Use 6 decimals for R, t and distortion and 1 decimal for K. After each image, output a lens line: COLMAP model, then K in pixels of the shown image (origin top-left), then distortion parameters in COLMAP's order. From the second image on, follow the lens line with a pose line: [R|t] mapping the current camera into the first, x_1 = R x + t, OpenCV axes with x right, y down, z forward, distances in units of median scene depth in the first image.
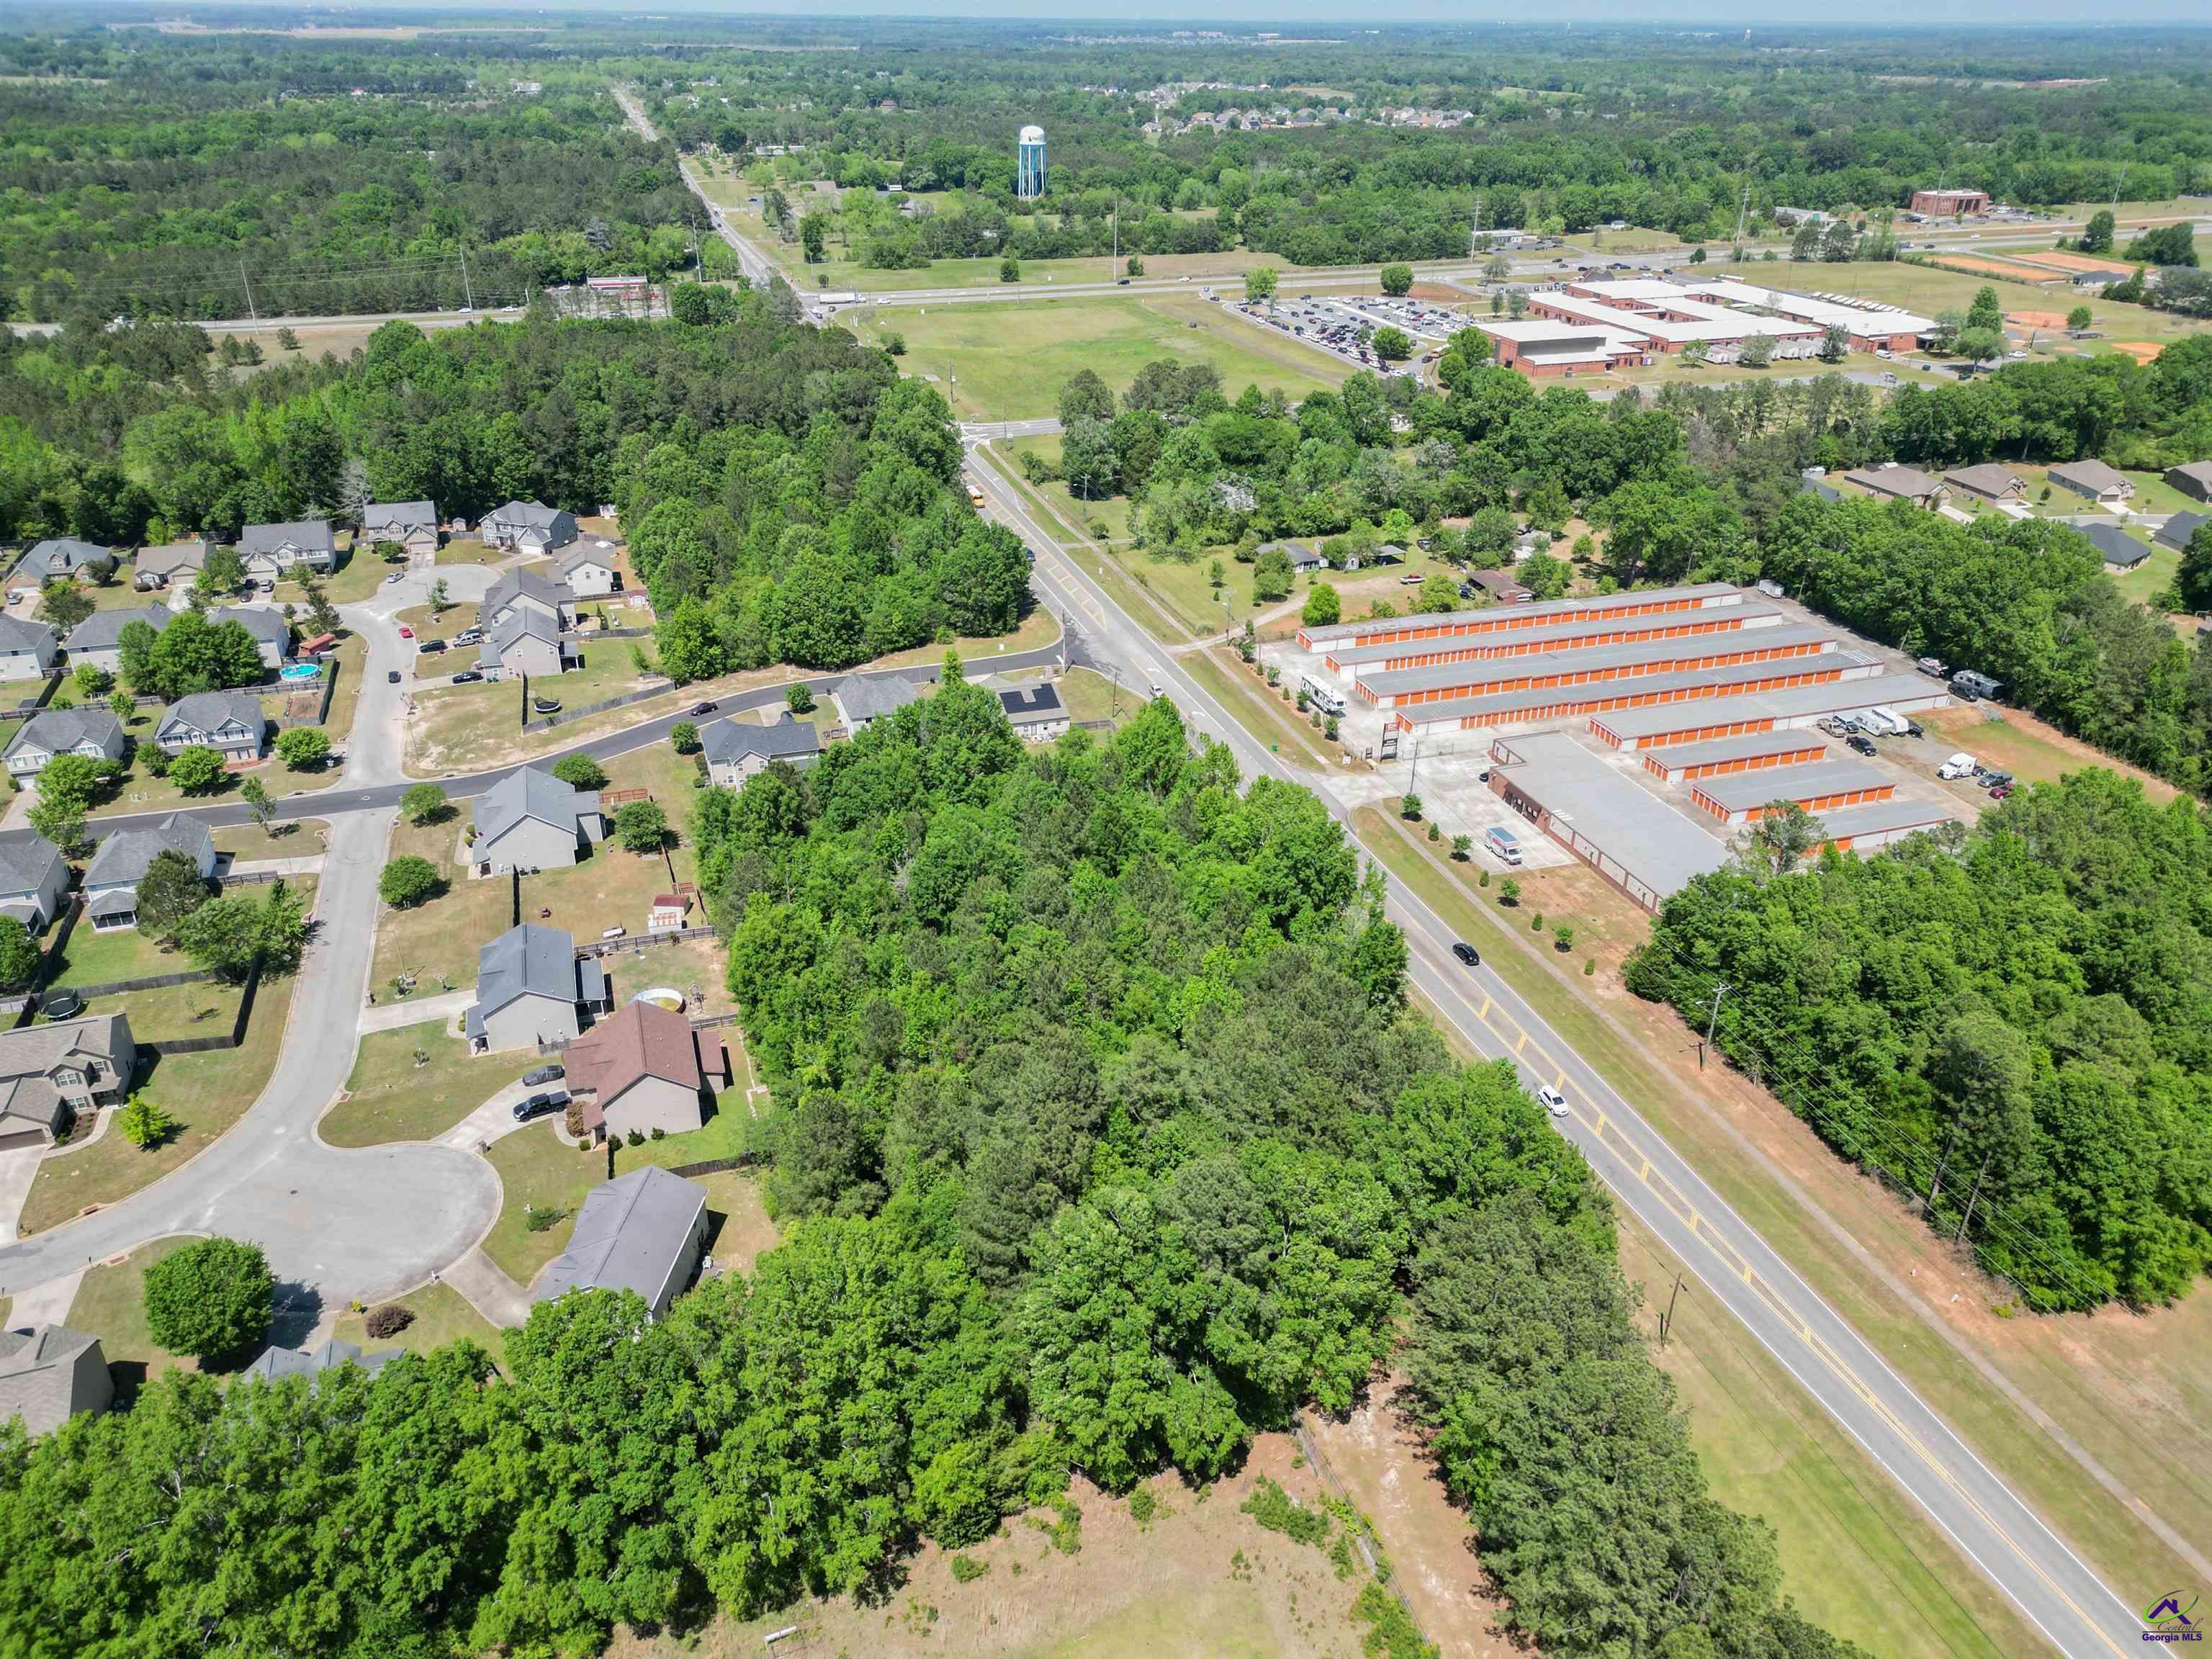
lens RADIAL K [[1543.1, 0, 1104.4], [0, 1543.1, 825.2], [0, 0, 1]] dist [0.077265, -0.082623]
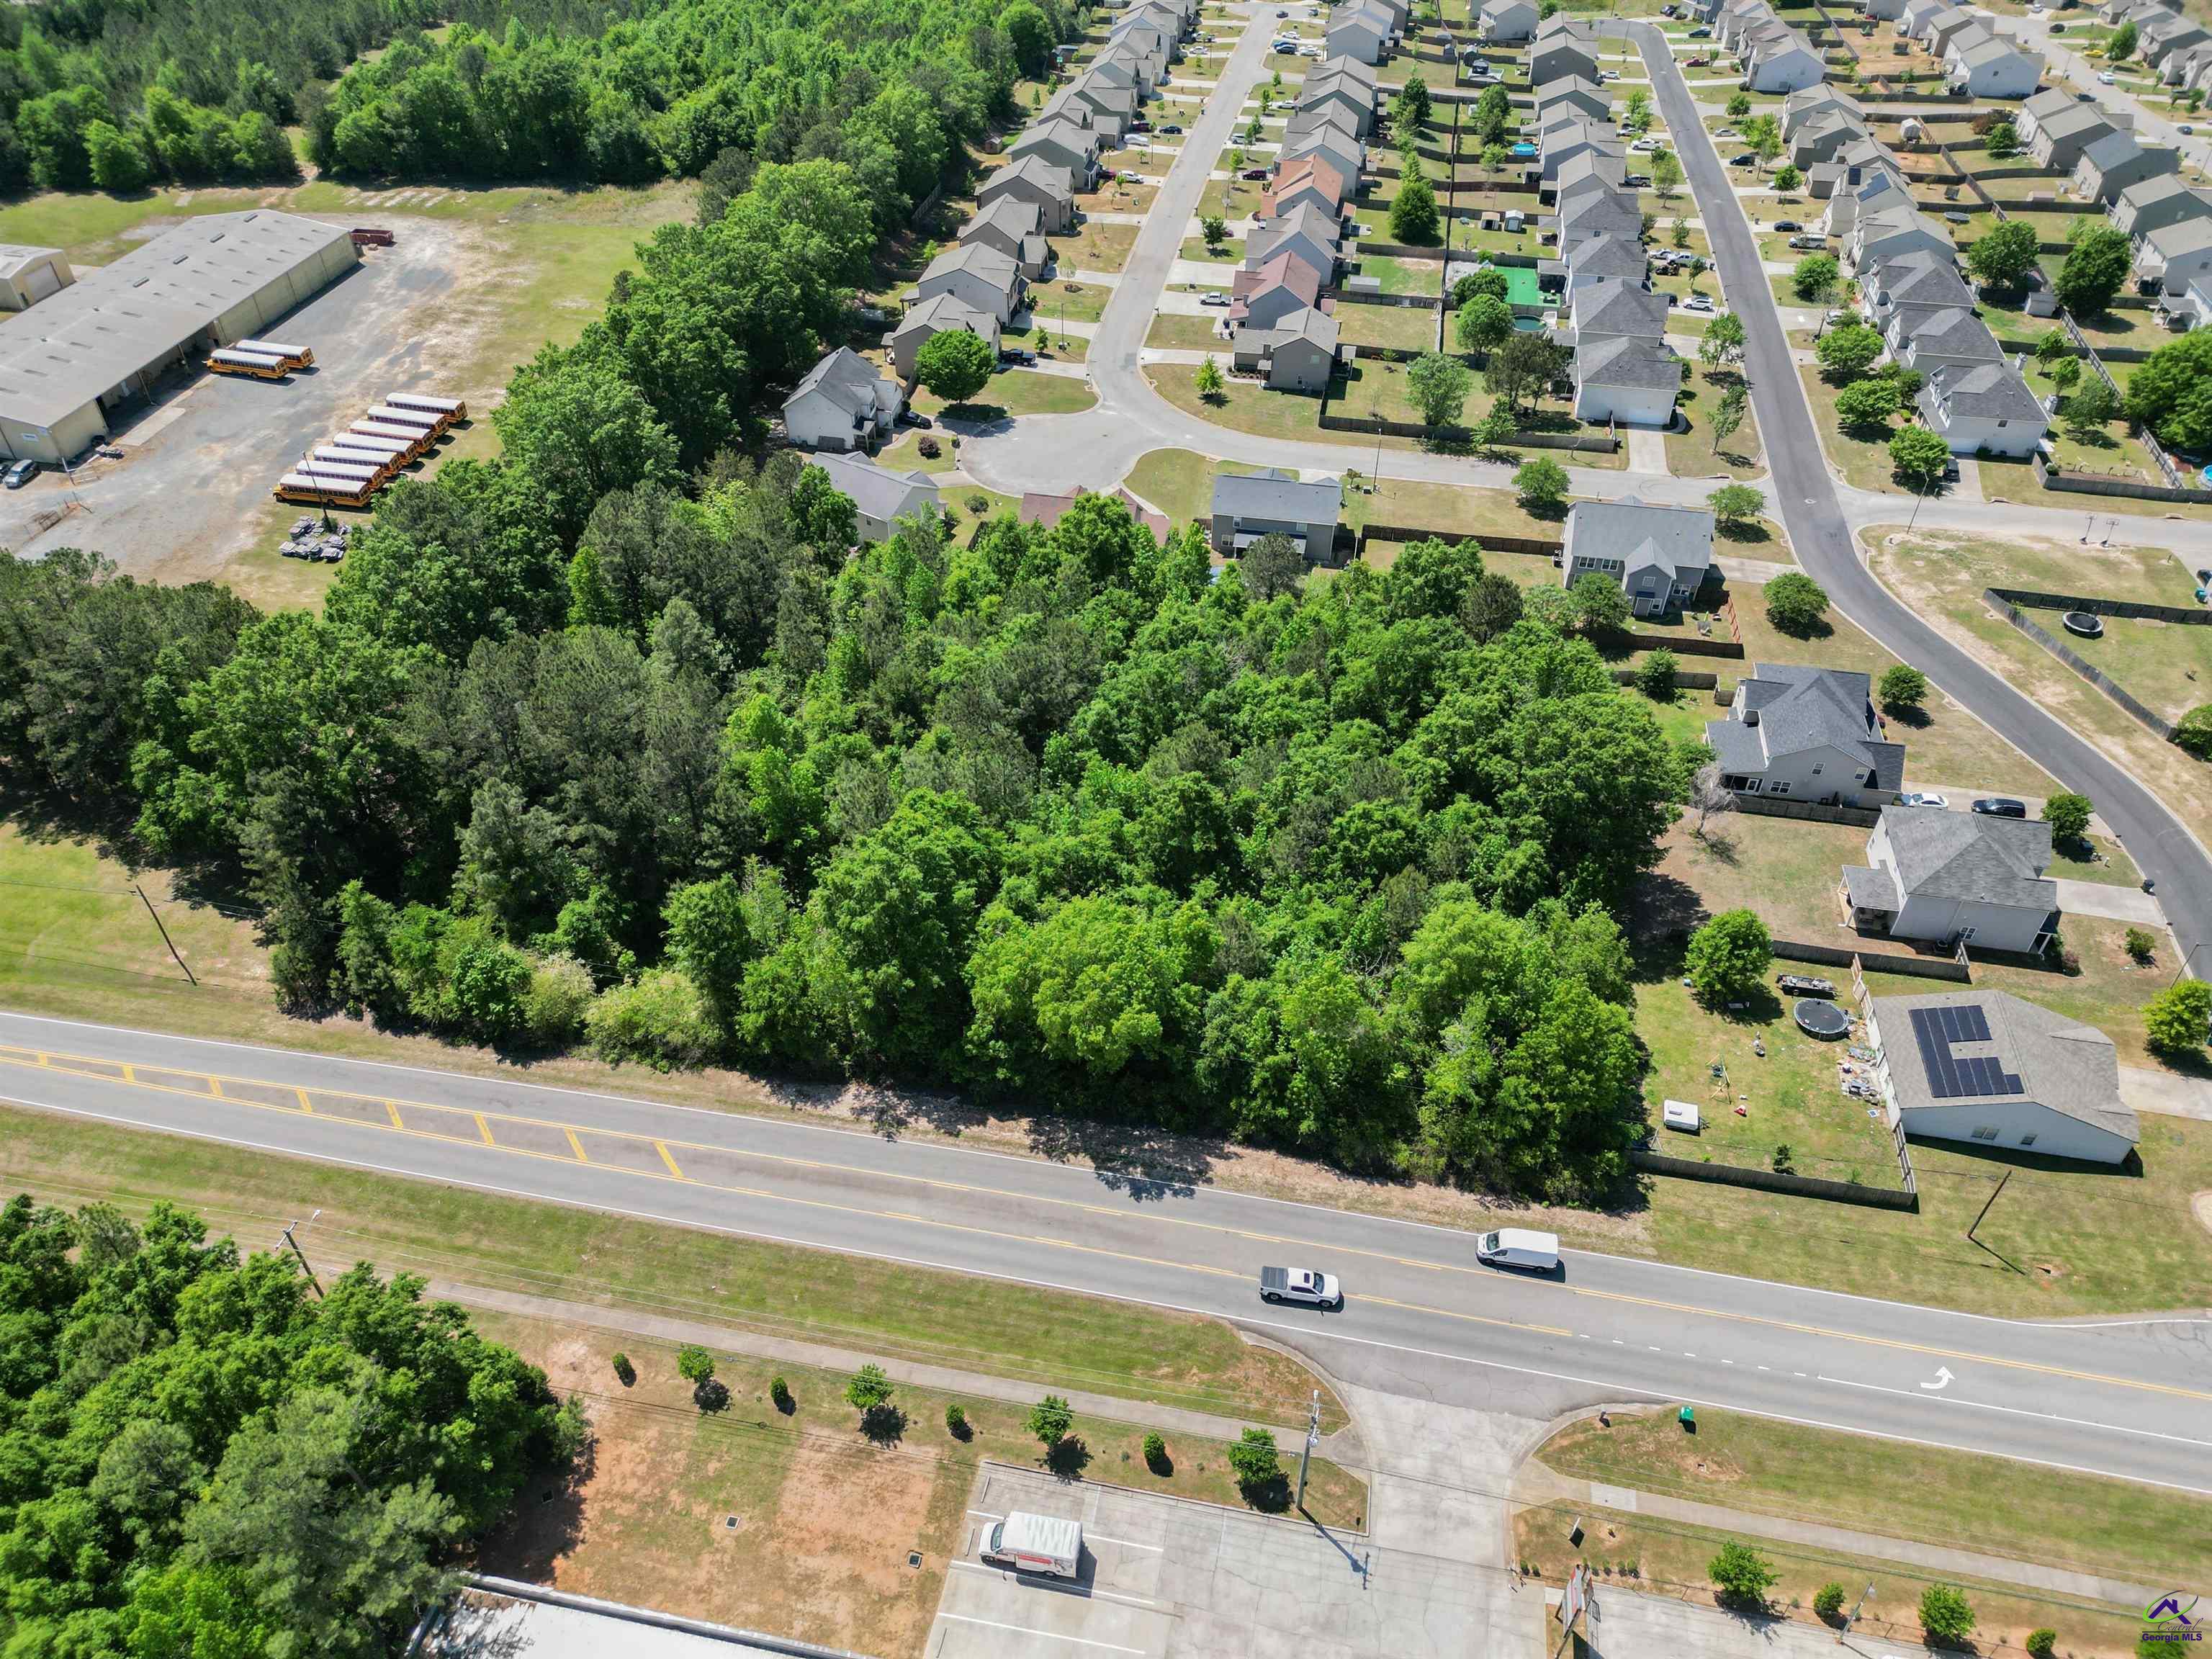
lens RADIAL K [[1552.3, 0, 1104.3], [0, 1552.3, 816.5], [0, 0, 1]] dist [0.063316, -0.054858]
pose [[-0.492092, 0.552457, -0.672783, 0.401140], [-0.410730, 0.534066, 0.738969, -0.402527], [0.767559, 0.639972, -0.035899, 0.829957]]
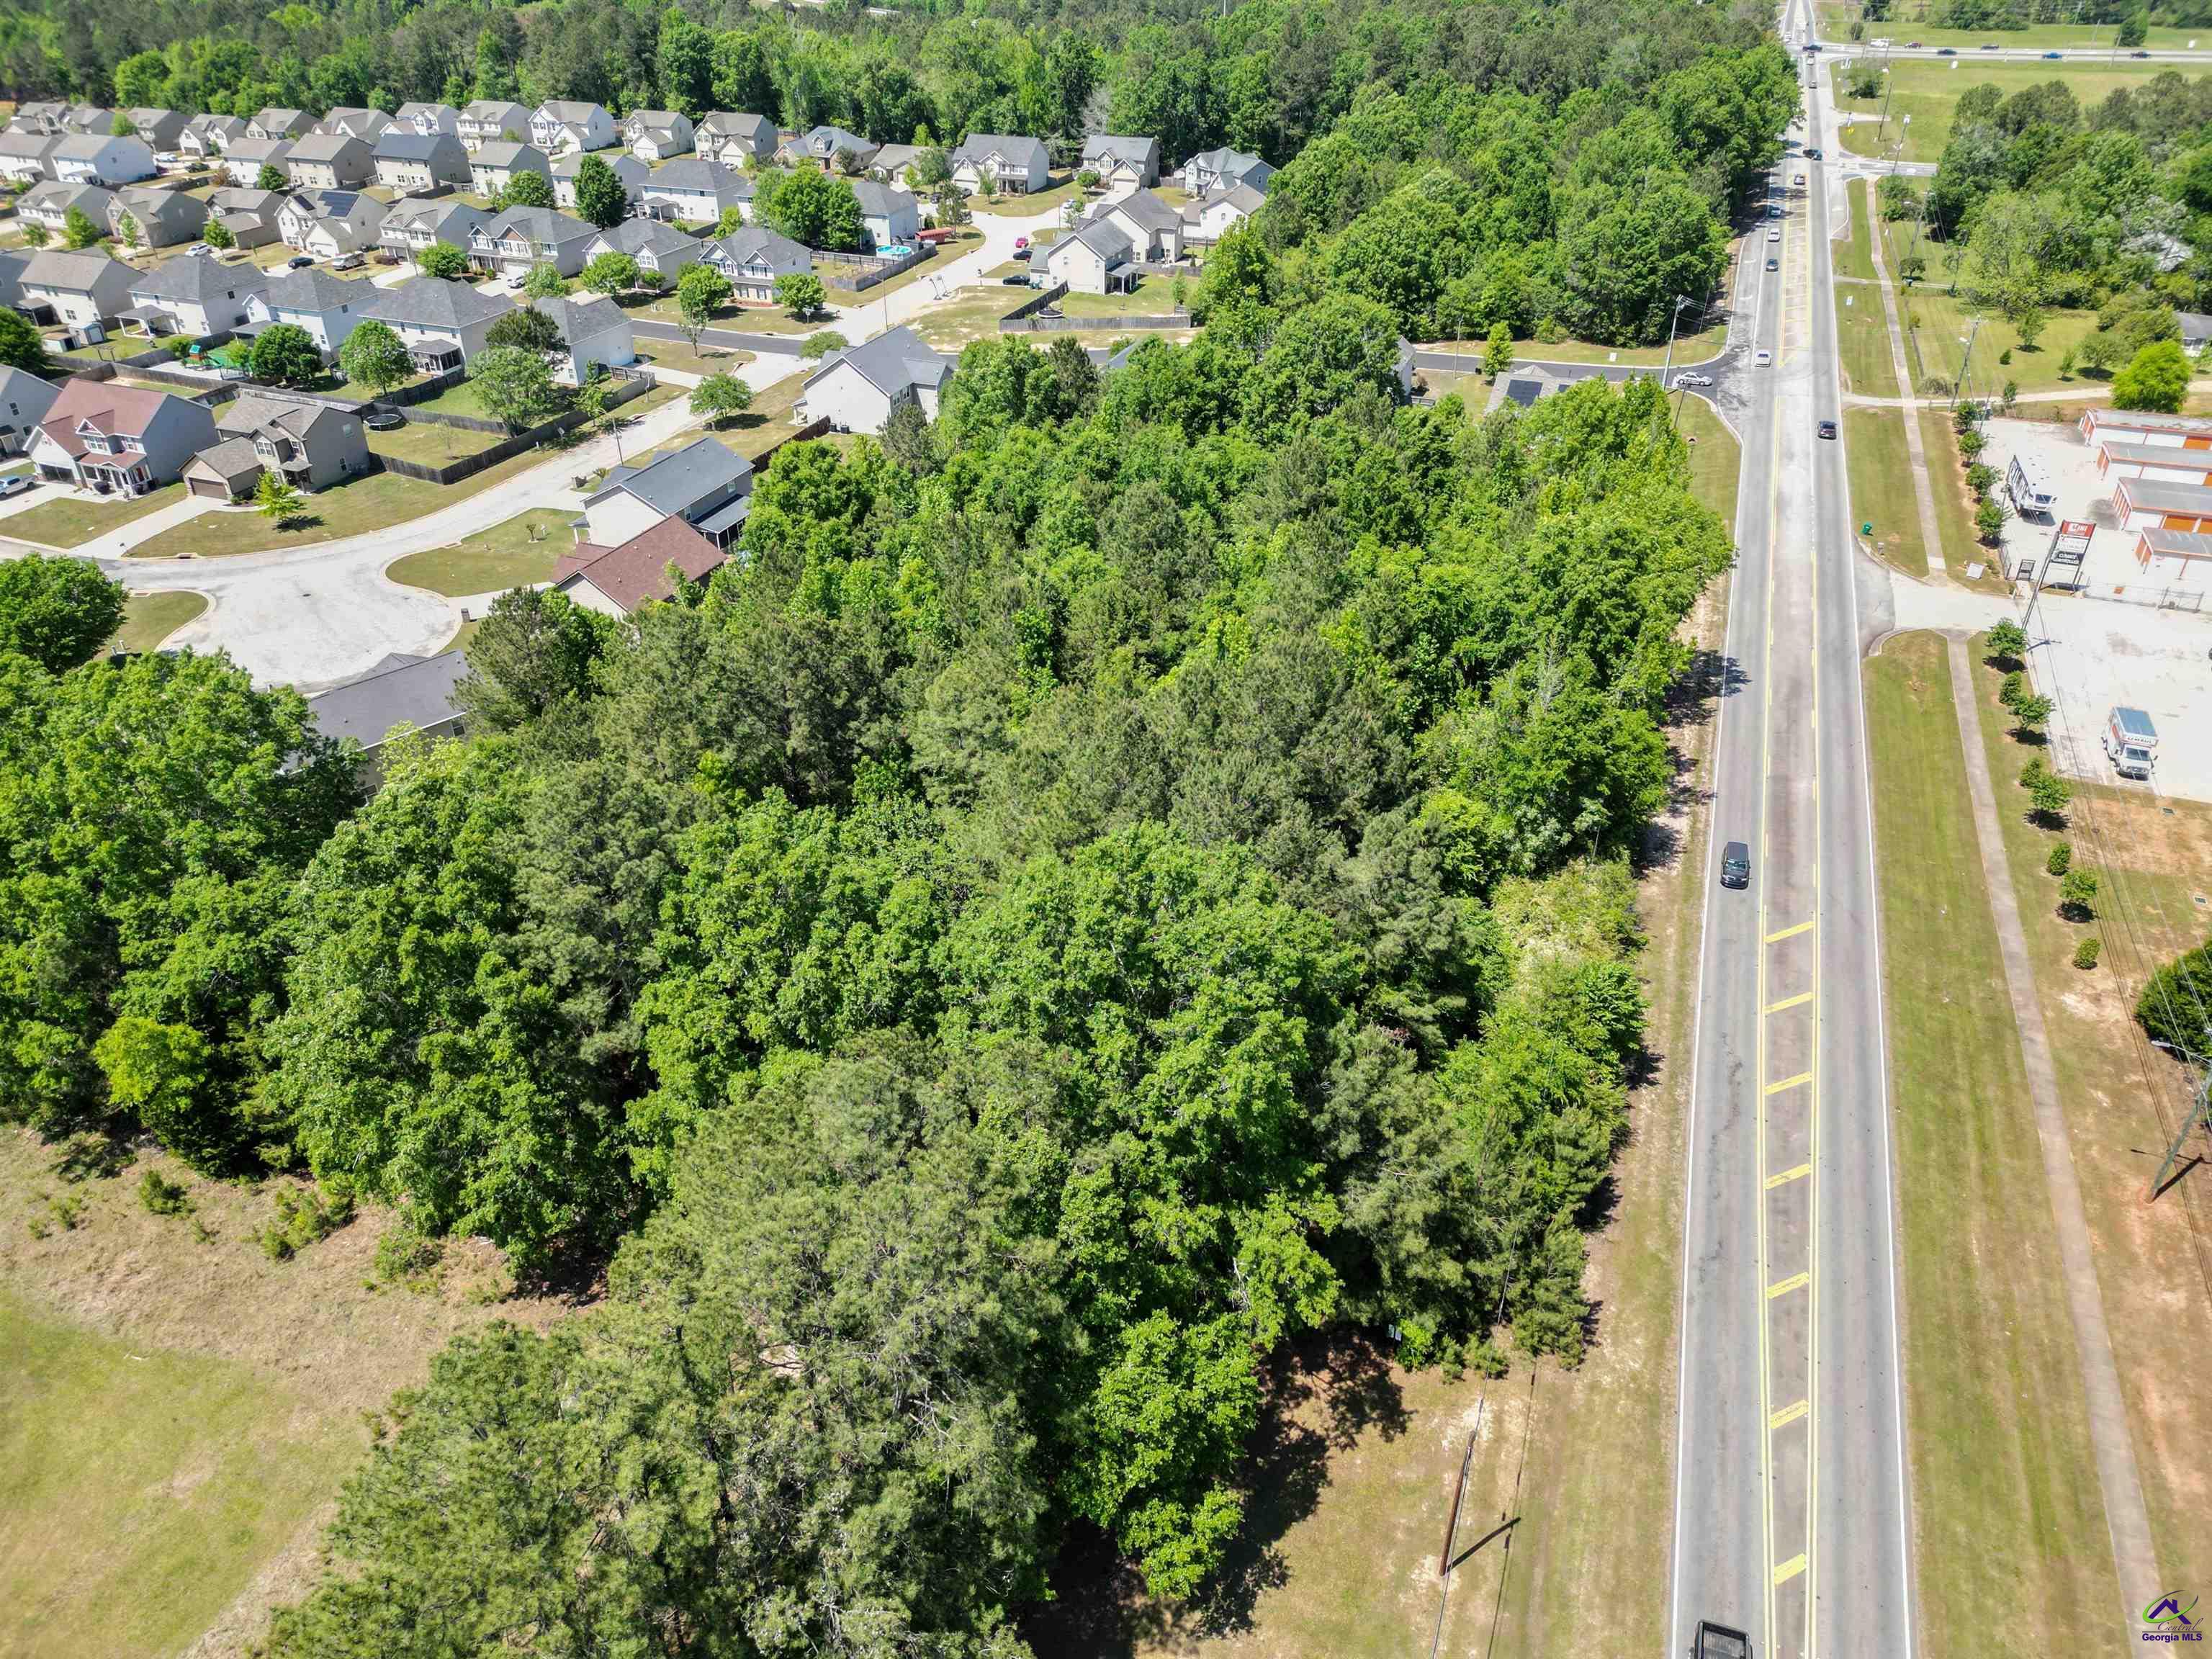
lens RADIAL K [[1542.9, 0, 1104.1], [0, 1542.9, 827.6], [0, 0, 1]] dist [0.063185, -0.056401]
pose [[0.774730, 0.329859, -0.539432, 0.263388], [-0.285847, 0.943694, 0.166530, 0.048106], [0.563990, 0.025179, 0.825398, 0.327922]]
